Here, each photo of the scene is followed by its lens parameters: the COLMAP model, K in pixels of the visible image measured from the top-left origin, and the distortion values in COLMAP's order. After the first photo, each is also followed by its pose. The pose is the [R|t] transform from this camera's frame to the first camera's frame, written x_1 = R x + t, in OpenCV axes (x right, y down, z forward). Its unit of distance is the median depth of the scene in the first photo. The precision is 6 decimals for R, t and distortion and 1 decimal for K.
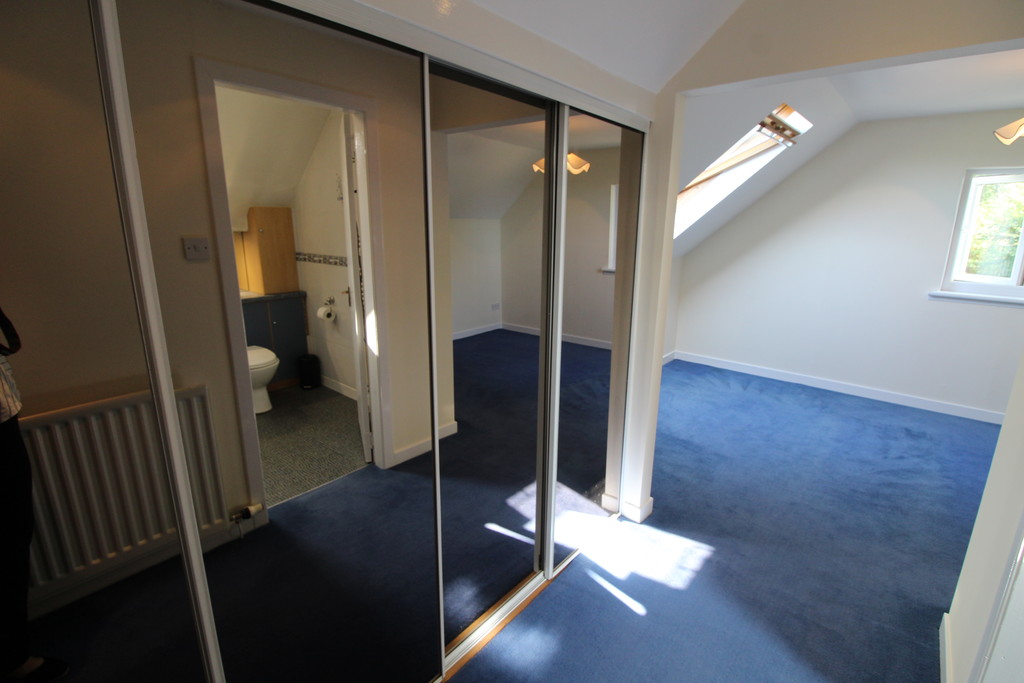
lens RADIAL K [[476.4, 0, 515.1], [0, 476.4, 335.4], [0, 0, 1]] dist [0.001888, -0.014808]
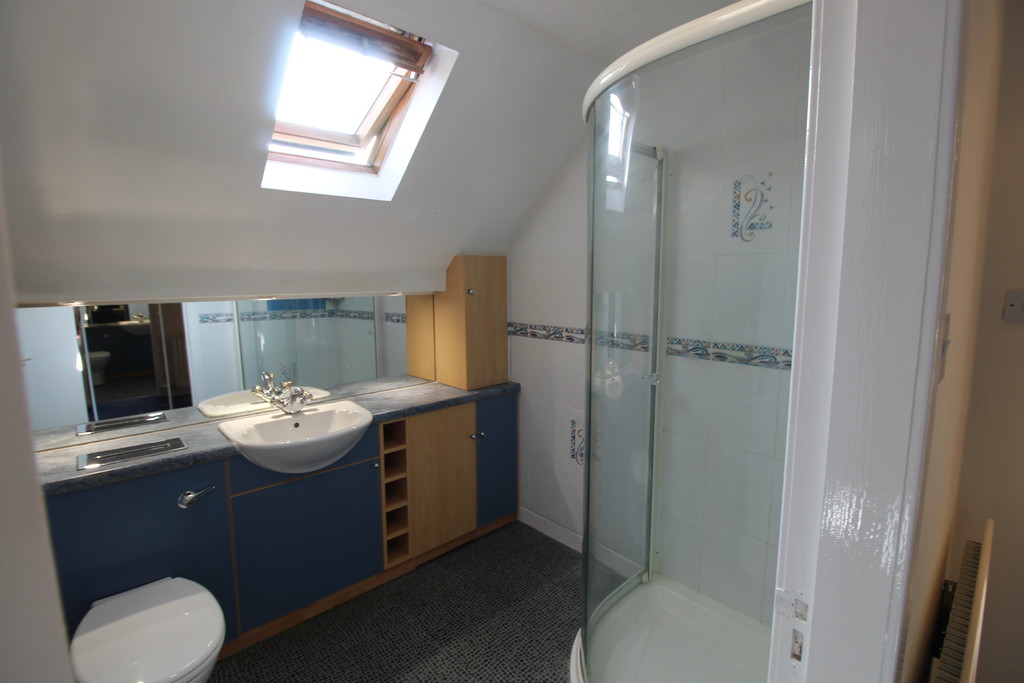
lens RADIAL K [[476.4, 0, 515.1], [0, 476.4, 335.4], [0, 0, 1]] dist [0.001888, -0.014808]
pose [[0.993801, -0.004866, -0.111070, -0.380325], [-0.007332, 0.993998, -0.109151, -0.087423], [0.110935, 0.109288, 0.987800, 0.373034]]
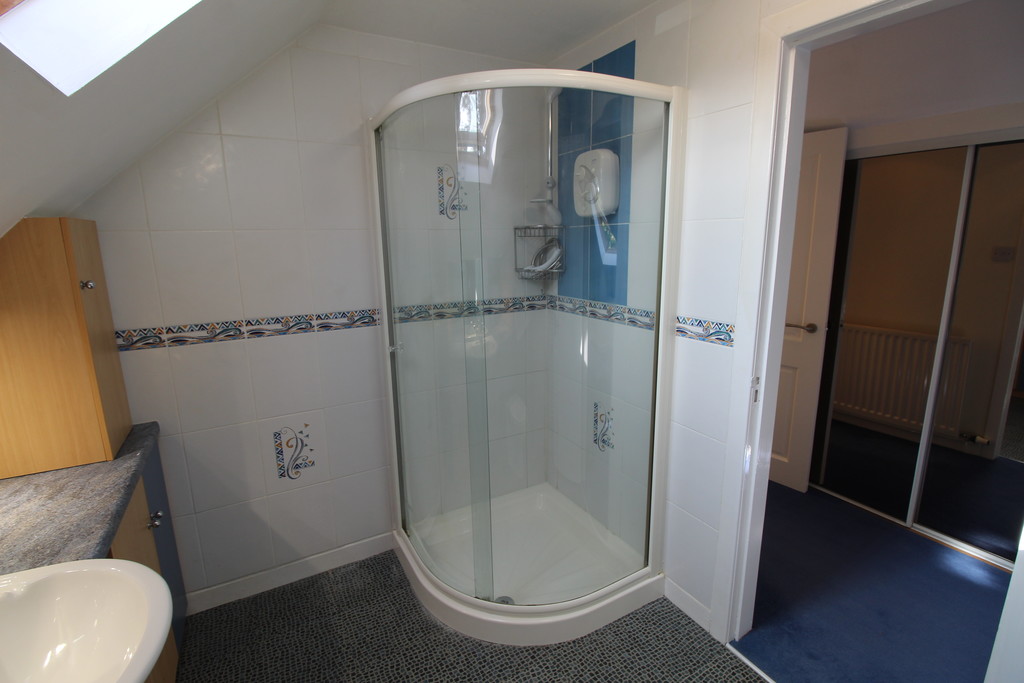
lens RADIAL K [[476.4, 0, 515.1], [0, 476.4, 335.4], [0, 0, 1]] dist [0.001888, -0.014808]
pose [[0.343781, -0.206286, 0.916112, -0.704842], [0.232573, 0.963883, 0.129767, -0.146121], [-0.909793, 0.168452, 0.379341, 0.562345]]
